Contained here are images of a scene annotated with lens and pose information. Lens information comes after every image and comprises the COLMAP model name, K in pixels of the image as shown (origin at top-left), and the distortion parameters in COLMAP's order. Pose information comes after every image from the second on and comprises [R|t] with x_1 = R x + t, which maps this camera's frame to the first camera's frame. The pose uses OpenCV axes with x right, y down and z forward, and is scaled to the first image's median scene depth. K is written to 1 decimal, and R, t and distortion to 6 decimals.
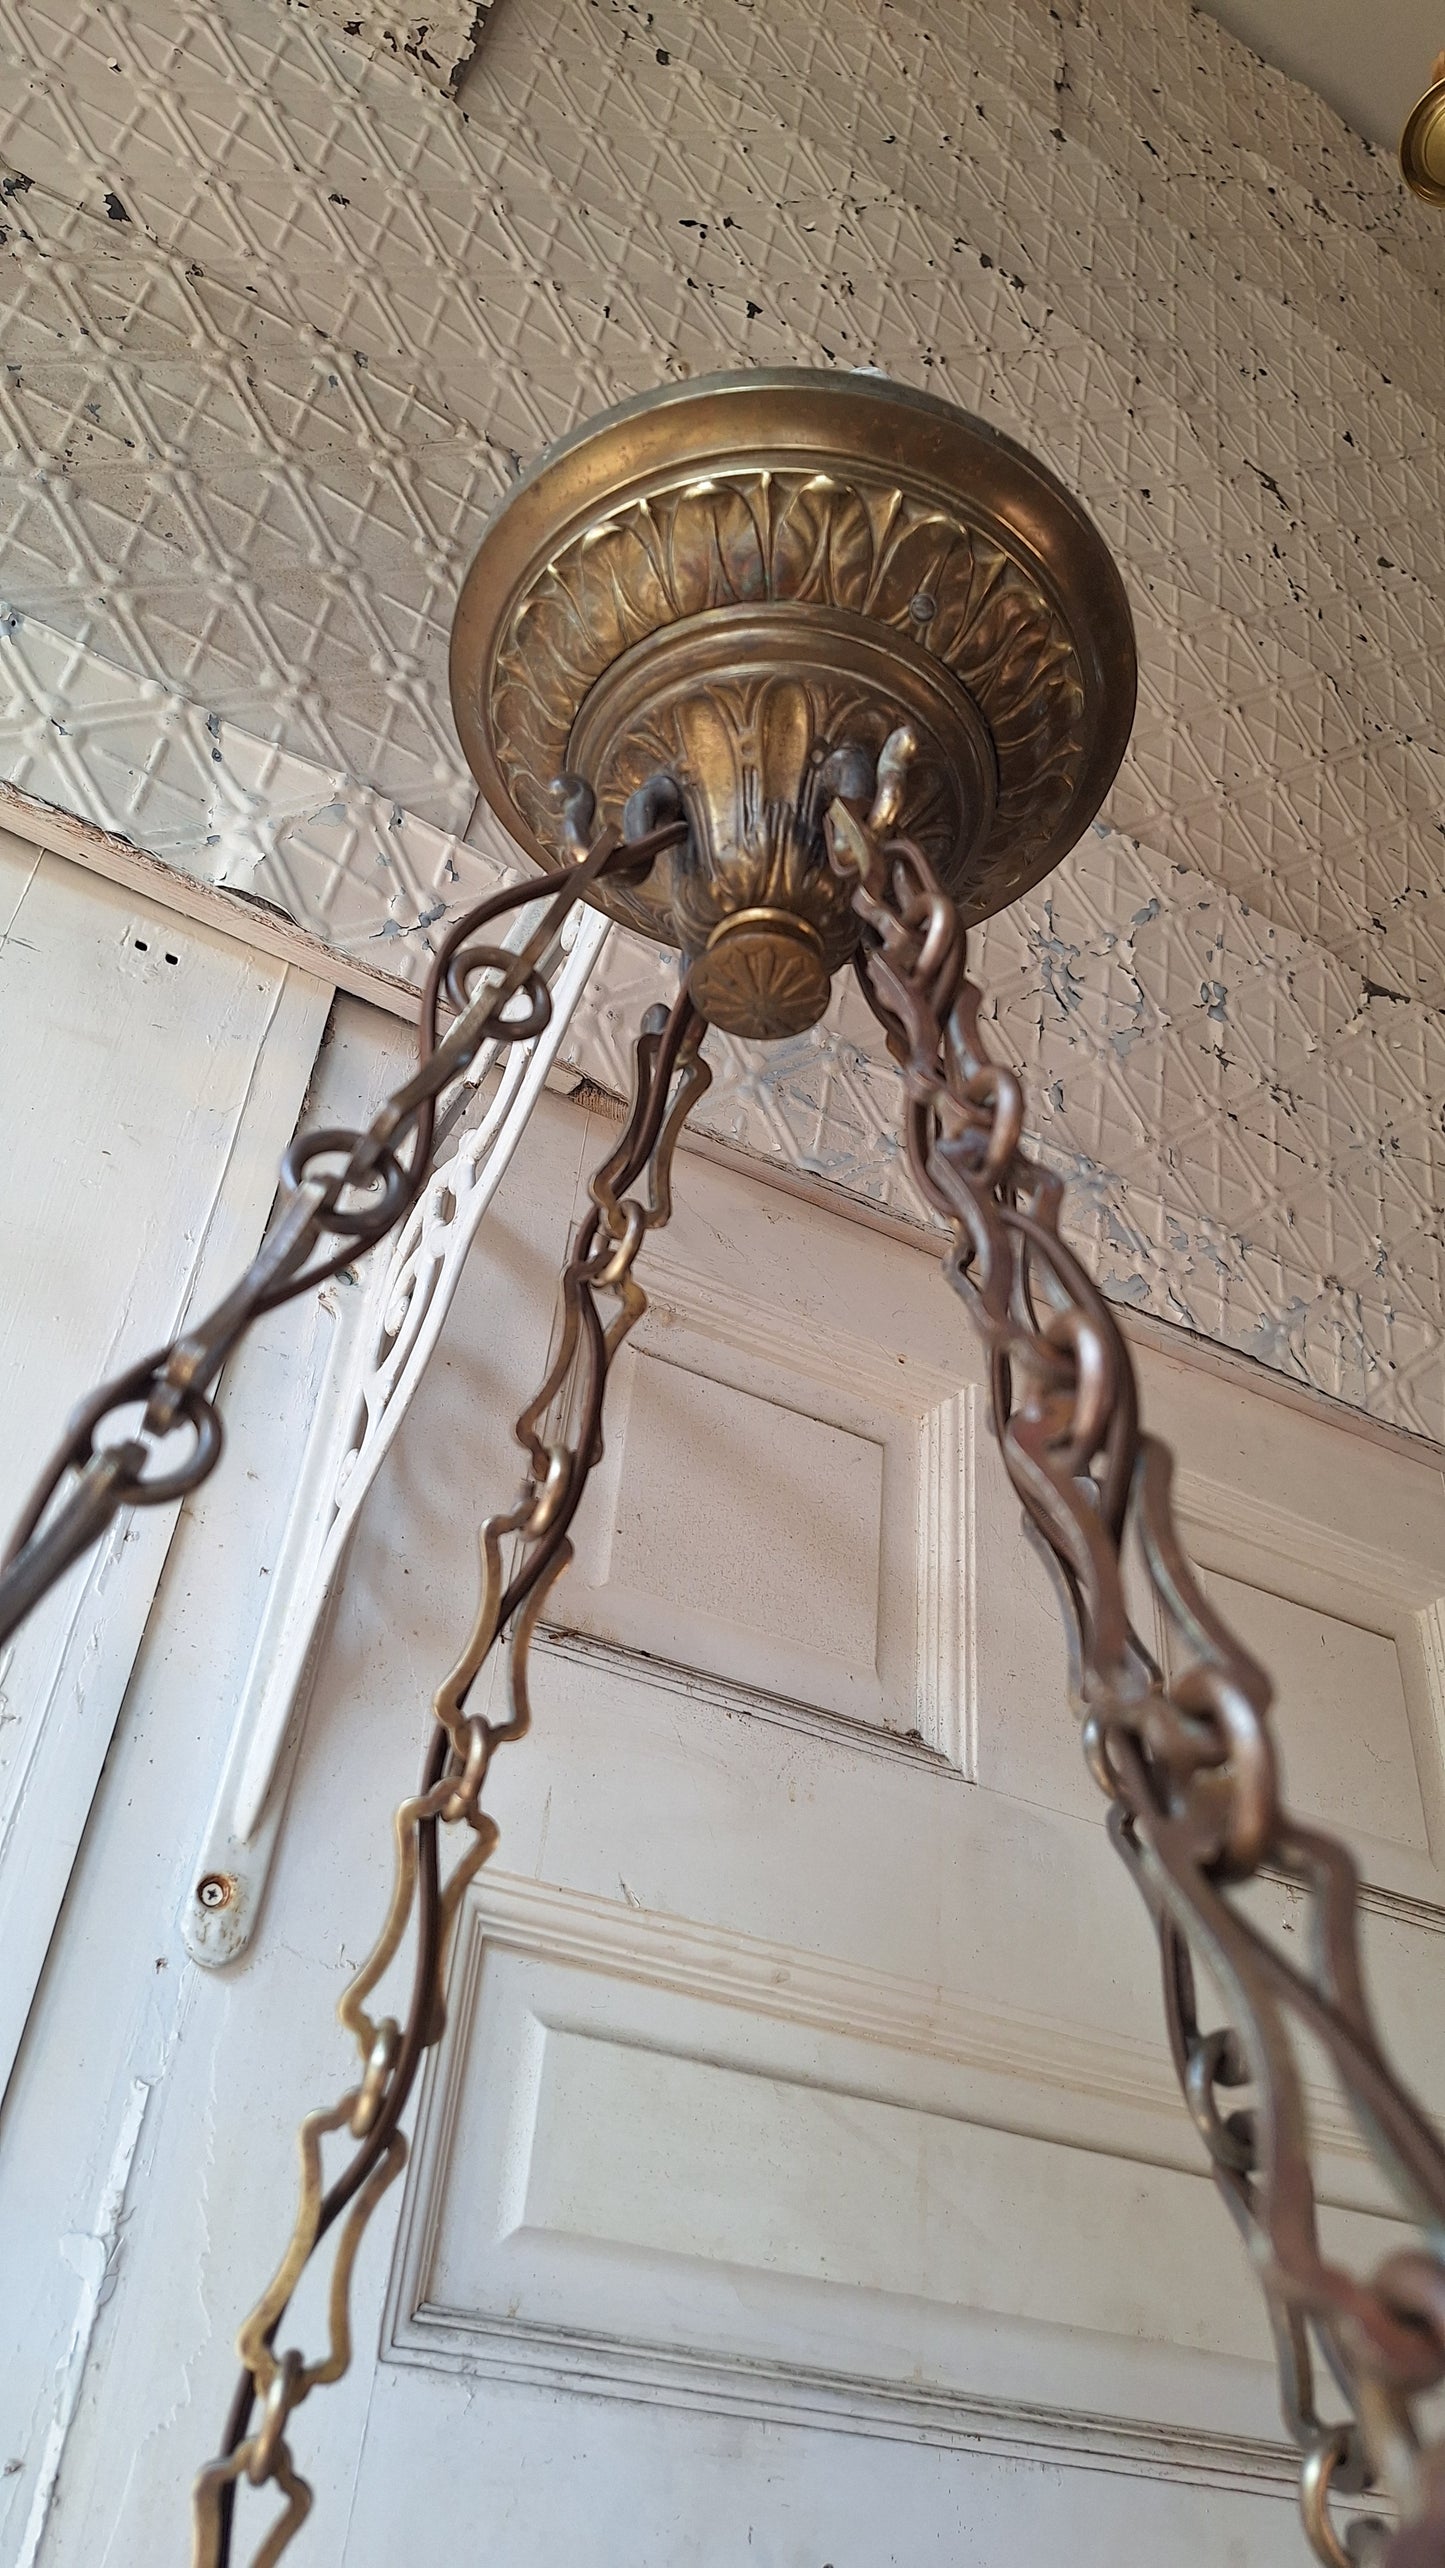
lens RADIAL K [[1832.6, 0, 725.3], [0, 1832.6, 1268.7], [0, 0, 1]] dist [0.074372, -0.098746]
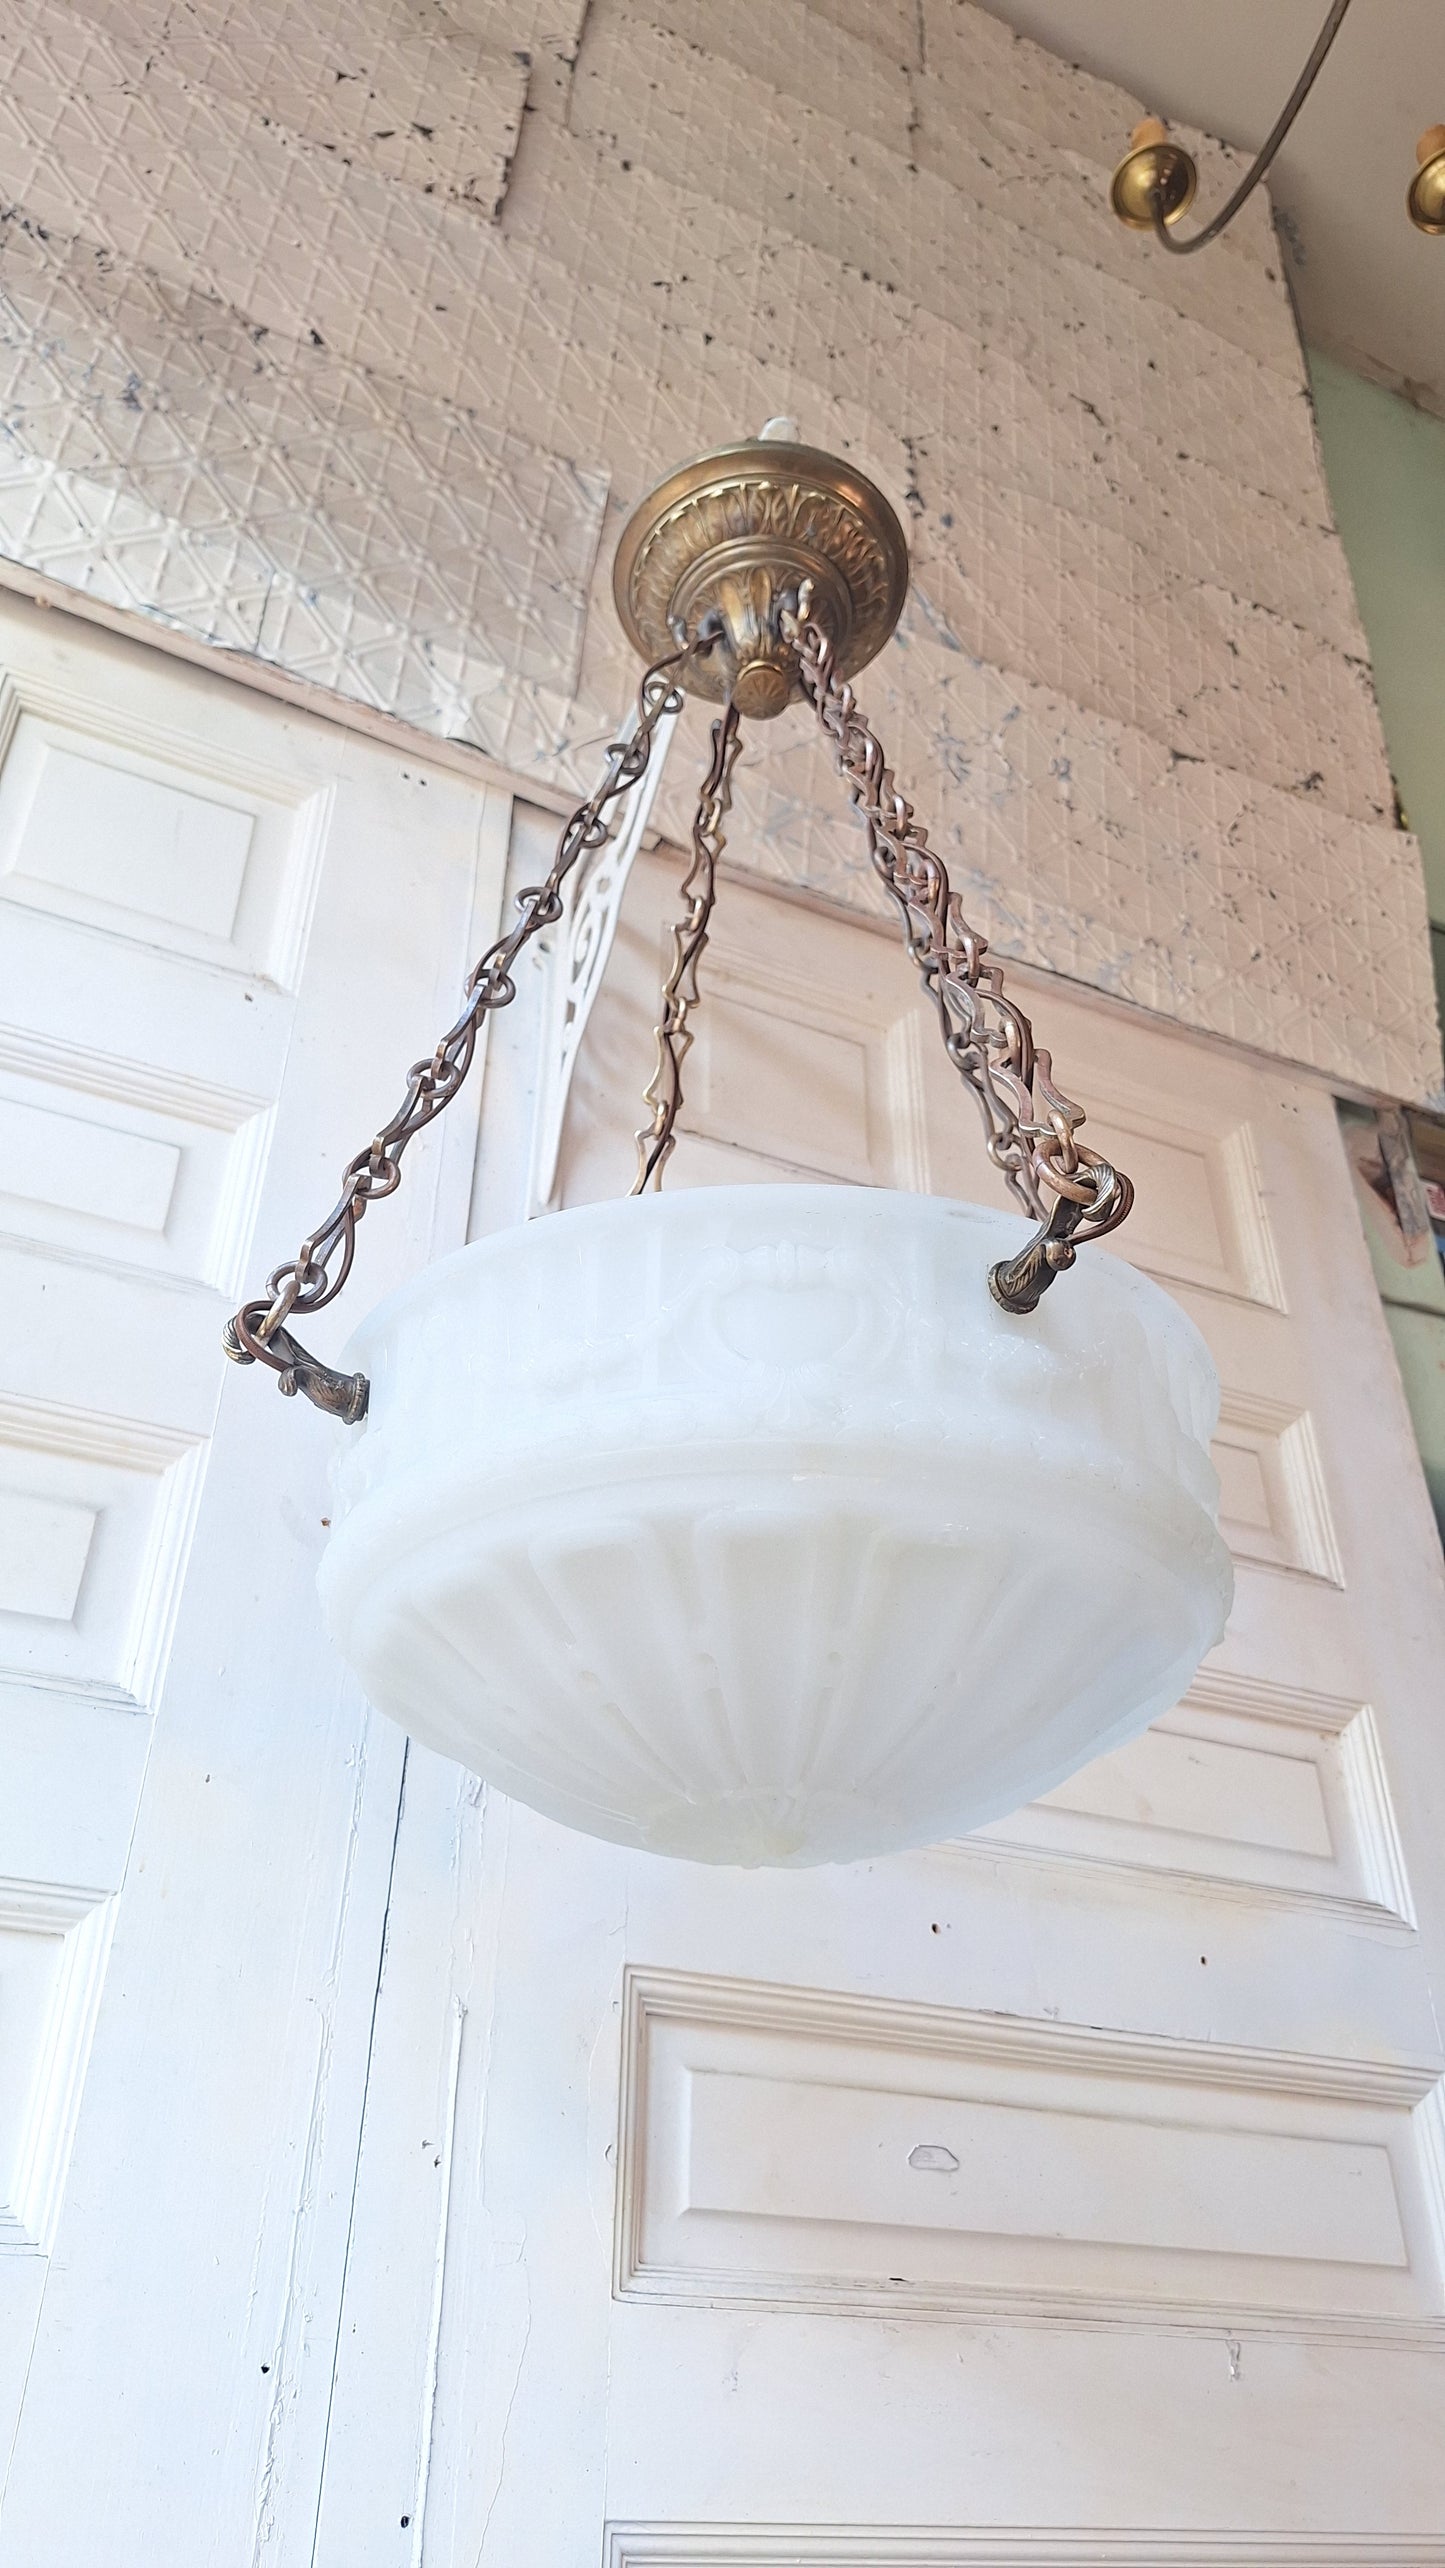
lens RADIAL K [[1794.9, 0, 722.5], [0, 1794.9, 1284.0], [0, 0, 1]] dist [0.068948, -0.105985]
pose [[0.994010, -0.106272, -0.025485, -0.020700], [0.107239, 0.993421, 0.040186, 0.216585], [0.021046, -0.042679, 0.998867, -0.588582]]
